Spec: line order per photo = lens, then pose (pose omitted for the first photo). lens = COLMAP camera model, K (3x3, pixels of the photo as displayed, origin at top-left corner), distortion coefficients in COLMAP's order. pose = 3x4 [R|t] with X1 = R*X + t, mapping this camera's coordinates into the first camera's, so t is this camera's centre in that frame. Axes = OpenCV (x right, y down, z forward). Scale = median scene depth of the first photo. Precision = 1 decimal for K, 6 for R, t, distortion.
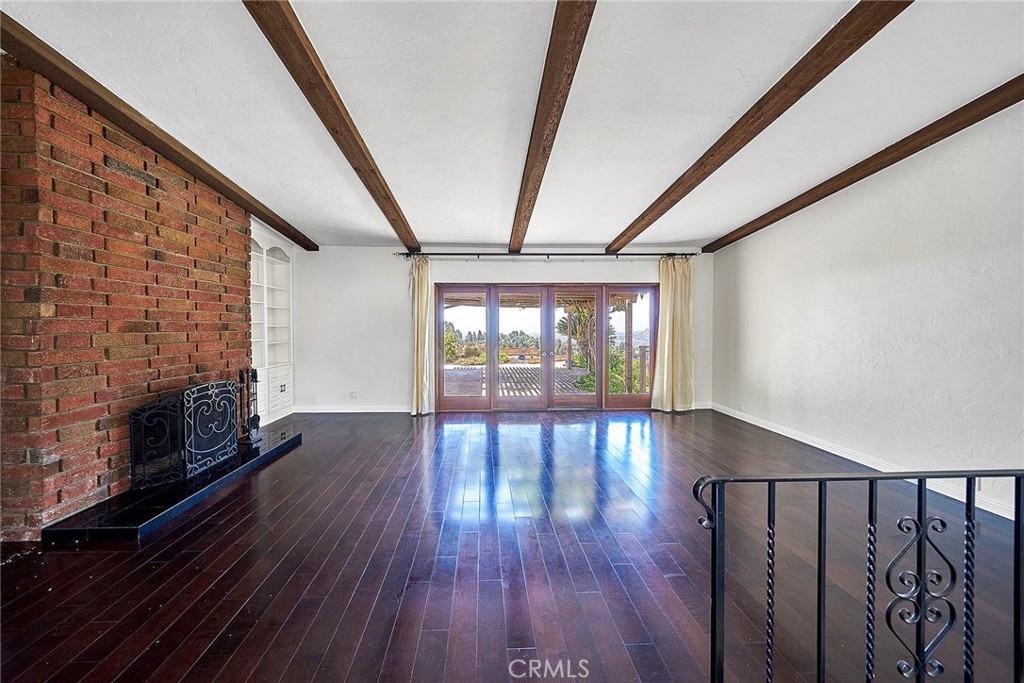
lens RADIAL K [[356.1, 0, 503.2], [0, 356.1, 336.0], [0, 0, 1]] dist [-0.009081, -0.000569]
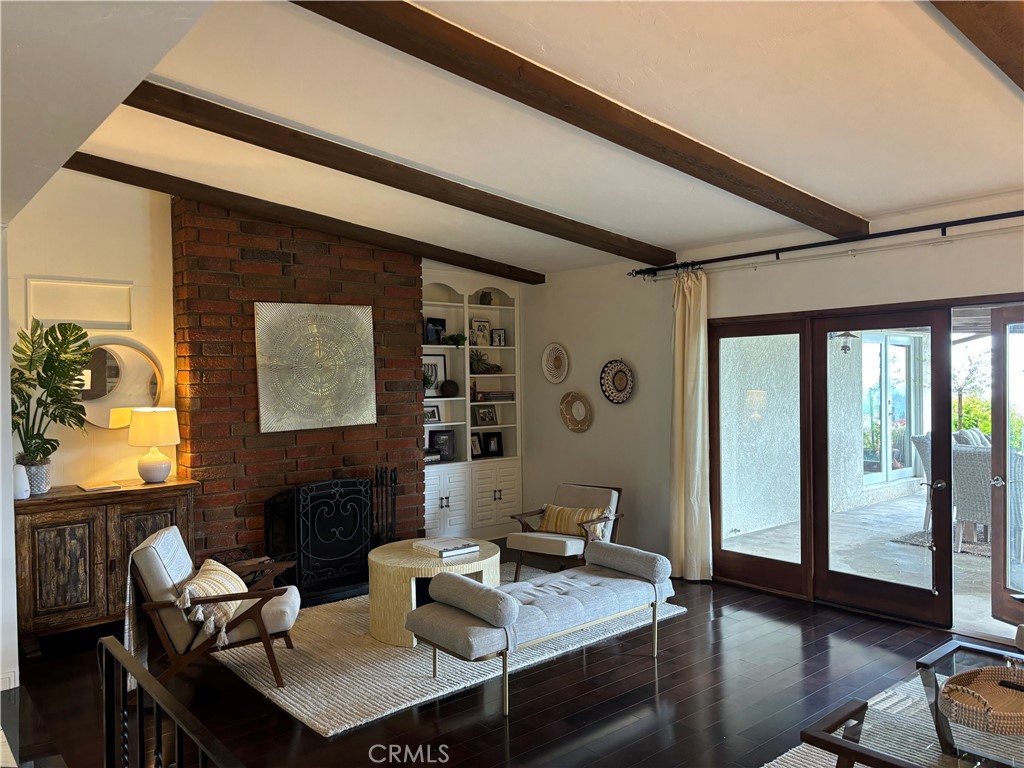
lens RADIAL K [[769.5, 0, 509.3], [0, 769.5, 382.9], [0, 0, 1]] dist [0.003624, 0.003627]
pose [[0.585476, -0.005622, -0.810670, 0.891374], [-0.003389, 0.999950, -0.009382, -0.081961], [0.810683, 0.008241, 0.585428, 0.247527]]
